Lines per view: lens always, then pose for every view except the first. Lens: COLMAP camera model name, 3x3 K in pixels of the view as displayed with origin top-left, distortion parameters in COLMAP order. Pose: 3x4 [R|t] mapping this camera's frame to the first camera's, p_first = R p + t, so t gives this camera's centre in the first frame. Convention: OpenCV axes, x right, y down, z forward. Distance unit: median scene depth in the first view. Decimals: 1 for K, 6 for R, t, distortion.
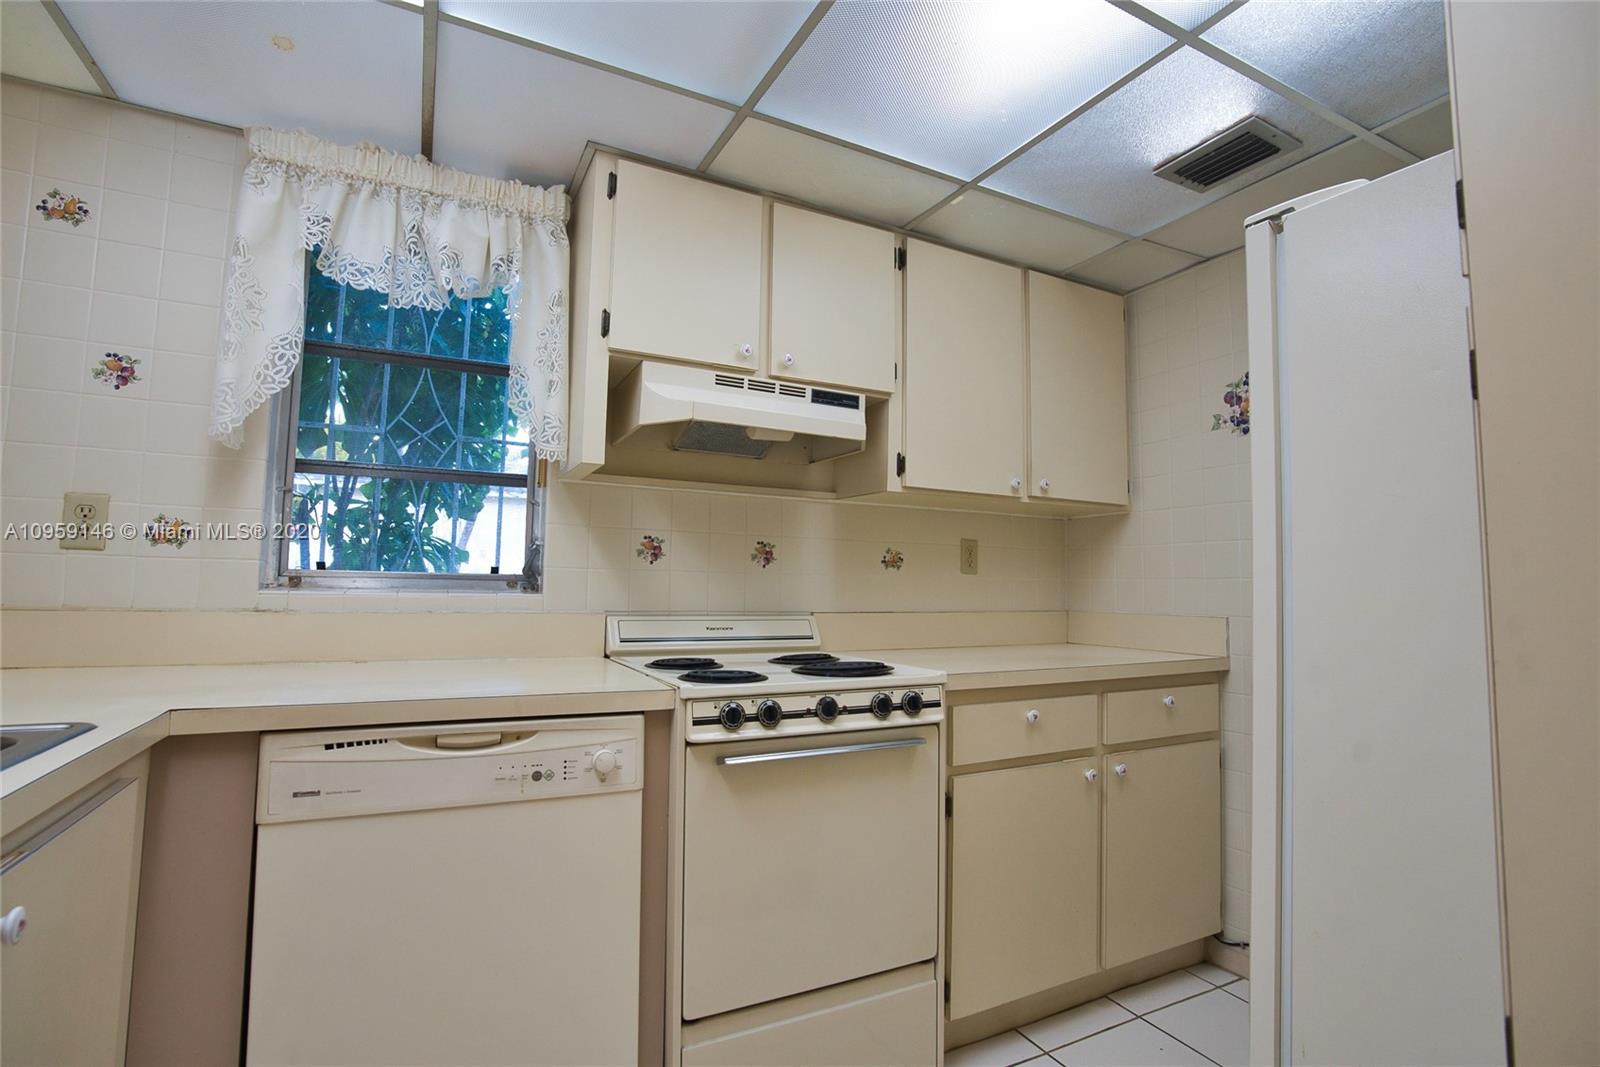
lens RADIAL K [[768.7, 0, 826.1], [0, 768.7, 511.3], [0, 0, 1]] dist [-0.039418, 0.002846]
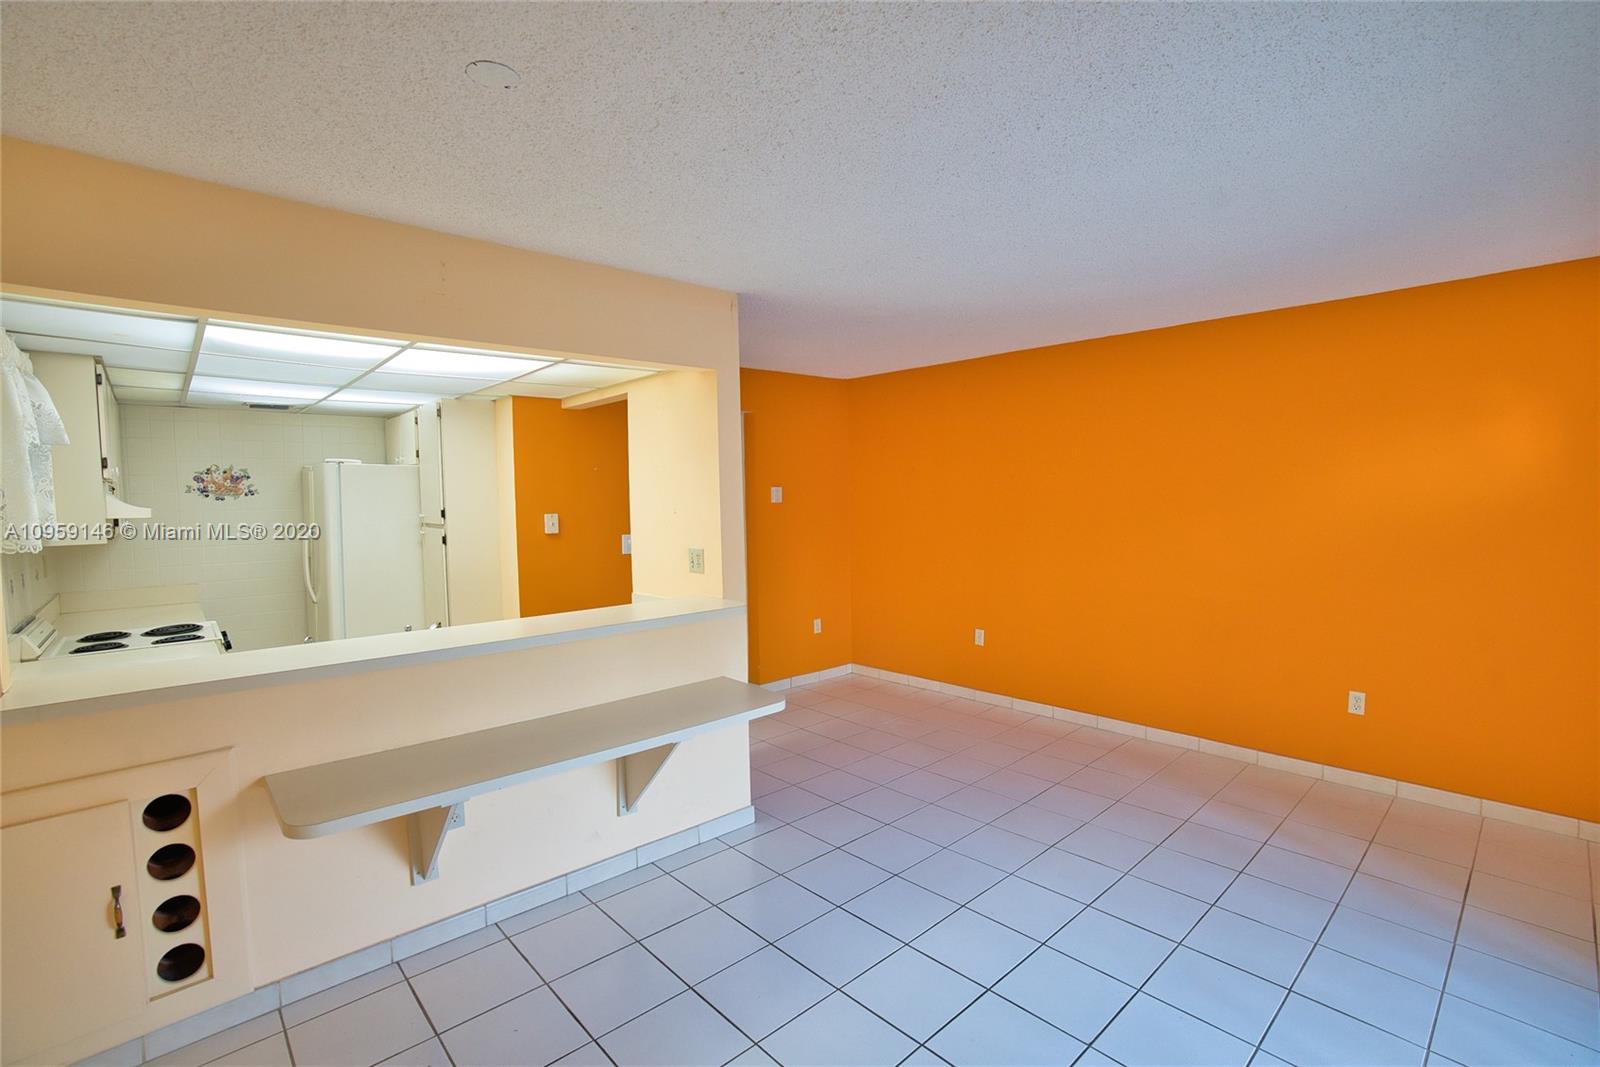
lens RADIAL K [[741.5, 0, 814.2], [0, 741.5, 528.0], [0, 0, 1]] dist [-0.058639, 0.016824]
pose [[-0.253930, -0.060302, 0.965341, -2.277366], [-0.085468, 0.995549, 0.039707, -0.298855], [-0.963439, -0.072423, -0.257954, -0.172564]]
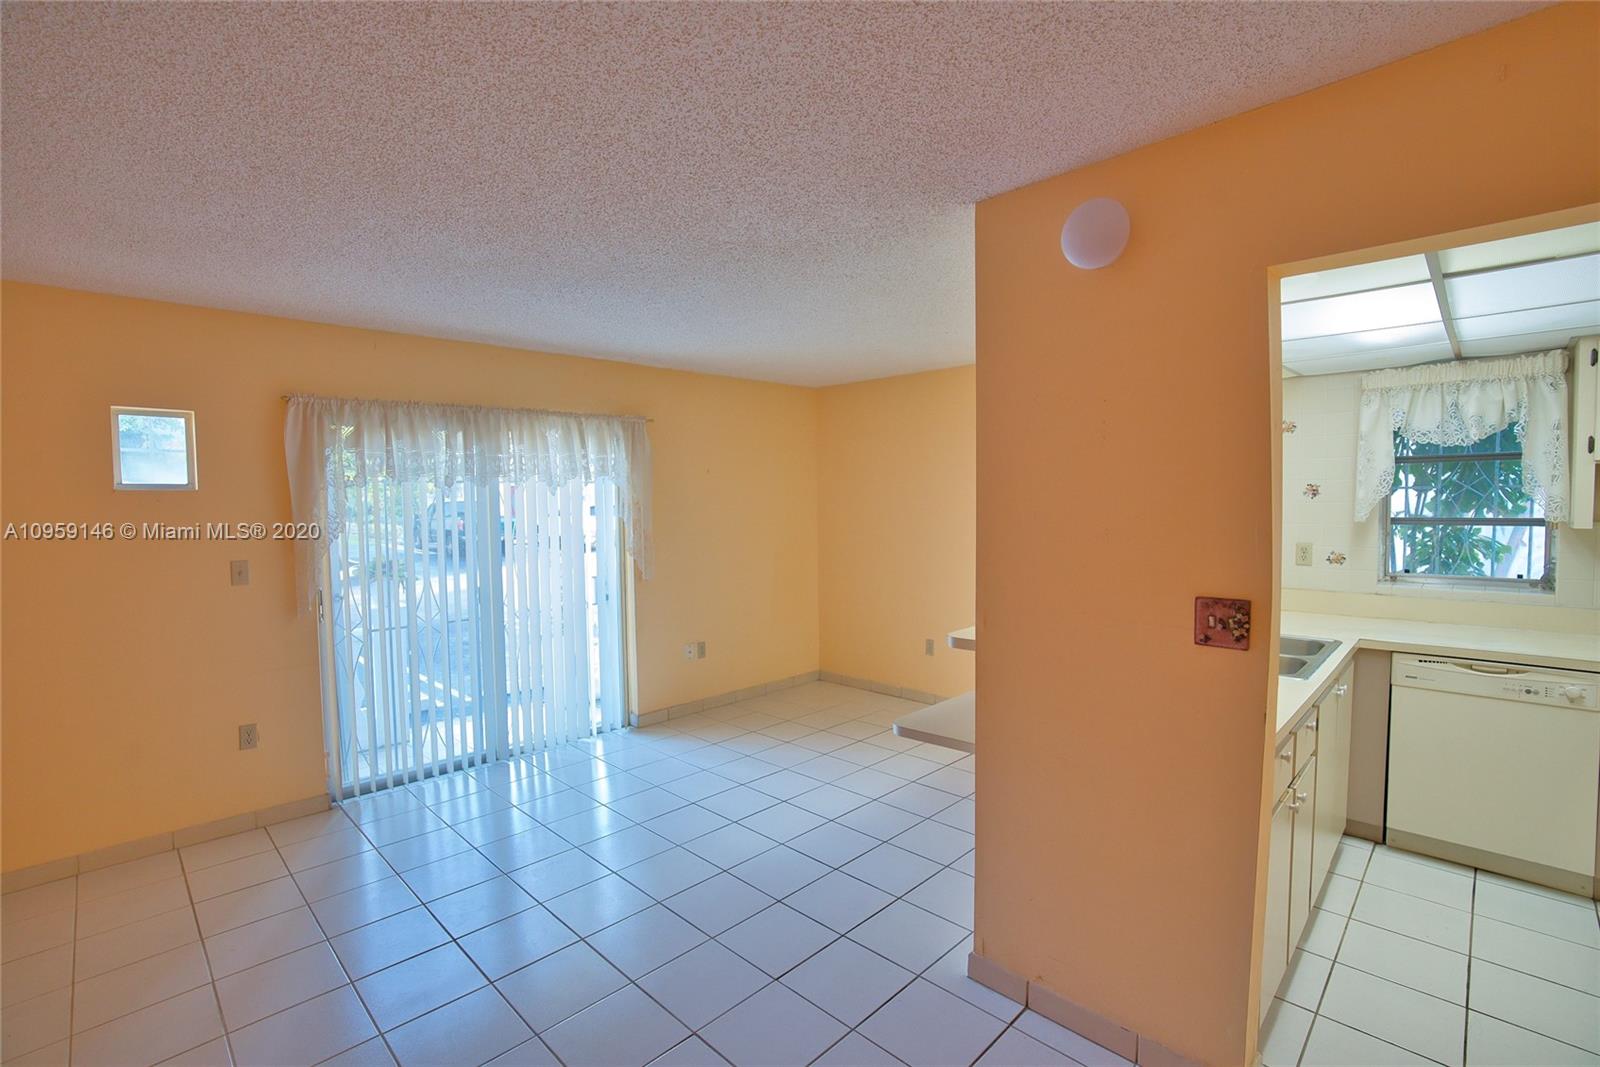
lens RADIAL K [[717.7, 0, 795.2], [0, 717.7, 541.8], [0, 0, 1]] dist [-0.022624, 0.004580]
pose [[0.296685, 0.039677, -0.954151, 0.667808], [0.115404, 0.990325, 0.077065, -0.351686], [0.947977, -0.132977, 0.289236, -1.123988]]
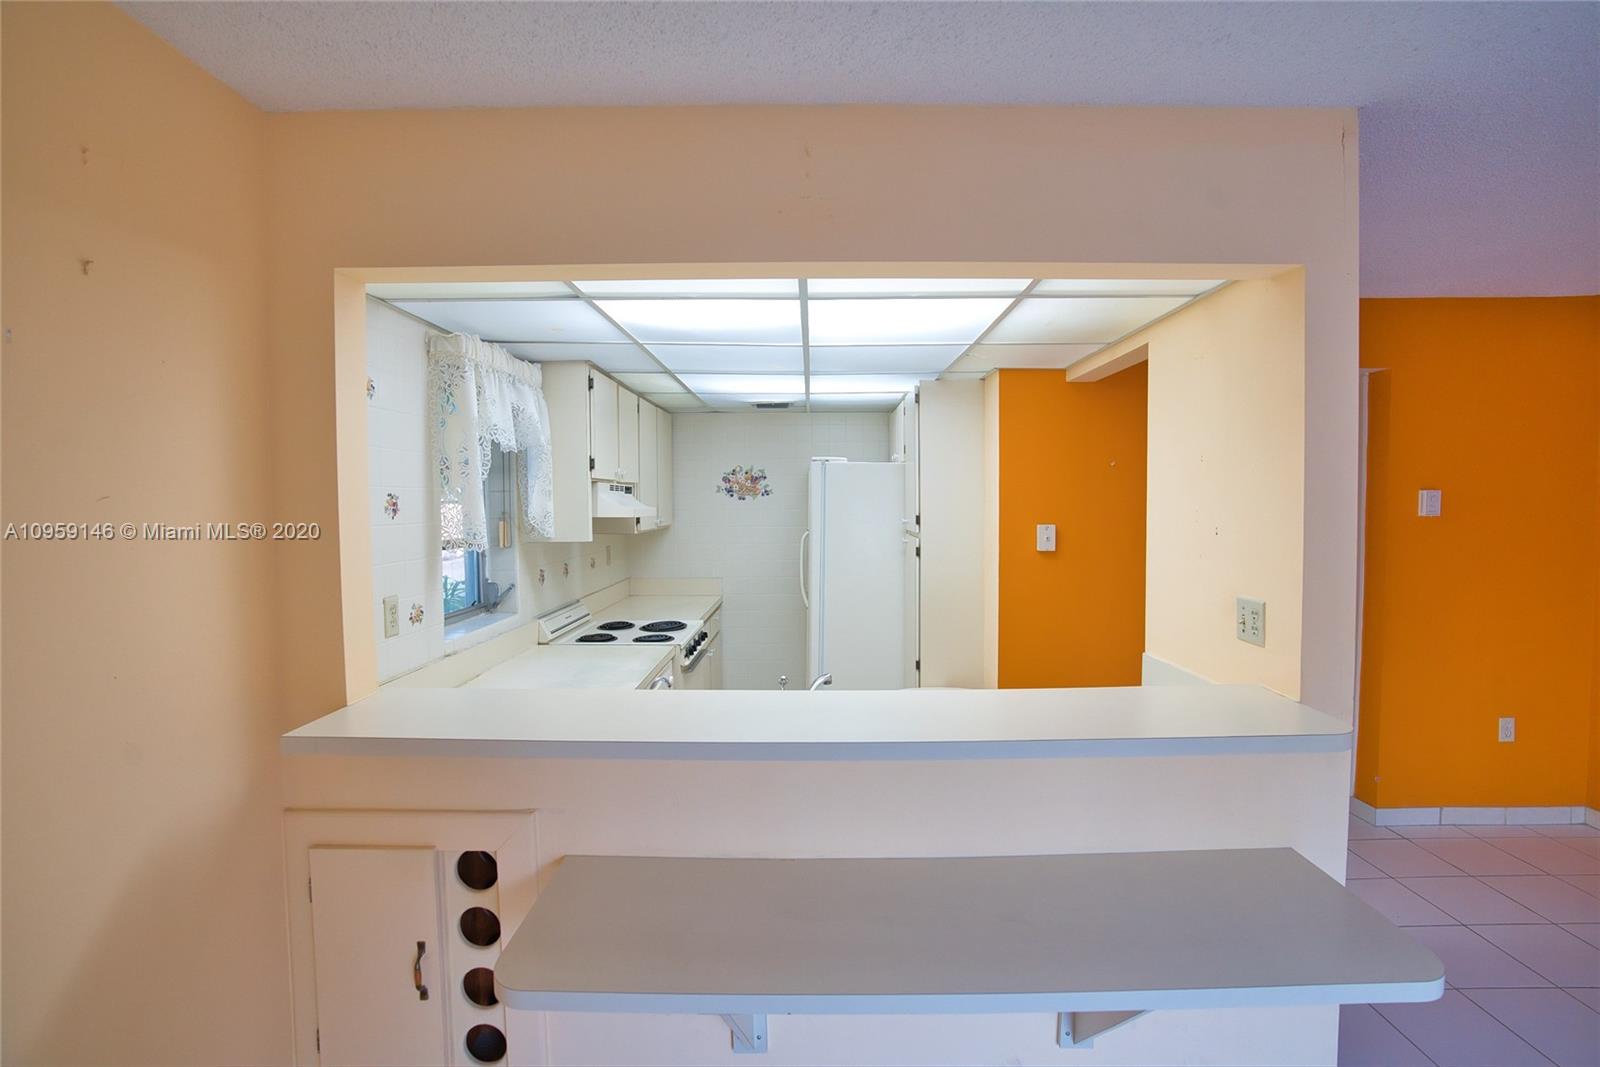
lens RADIAL K [[741.5, 0, 797.4], [0, 741.5, 531.0], [0, 0, 1]] dist [-0.058639, 0.016824]
pose [[0.488103, -0.055950, 0.870991, -1.579802], [-0.073346, 0.991784, 0.104813, -0.303674], [-0.869699, -0.115043, 0.479988, -0.297607]]
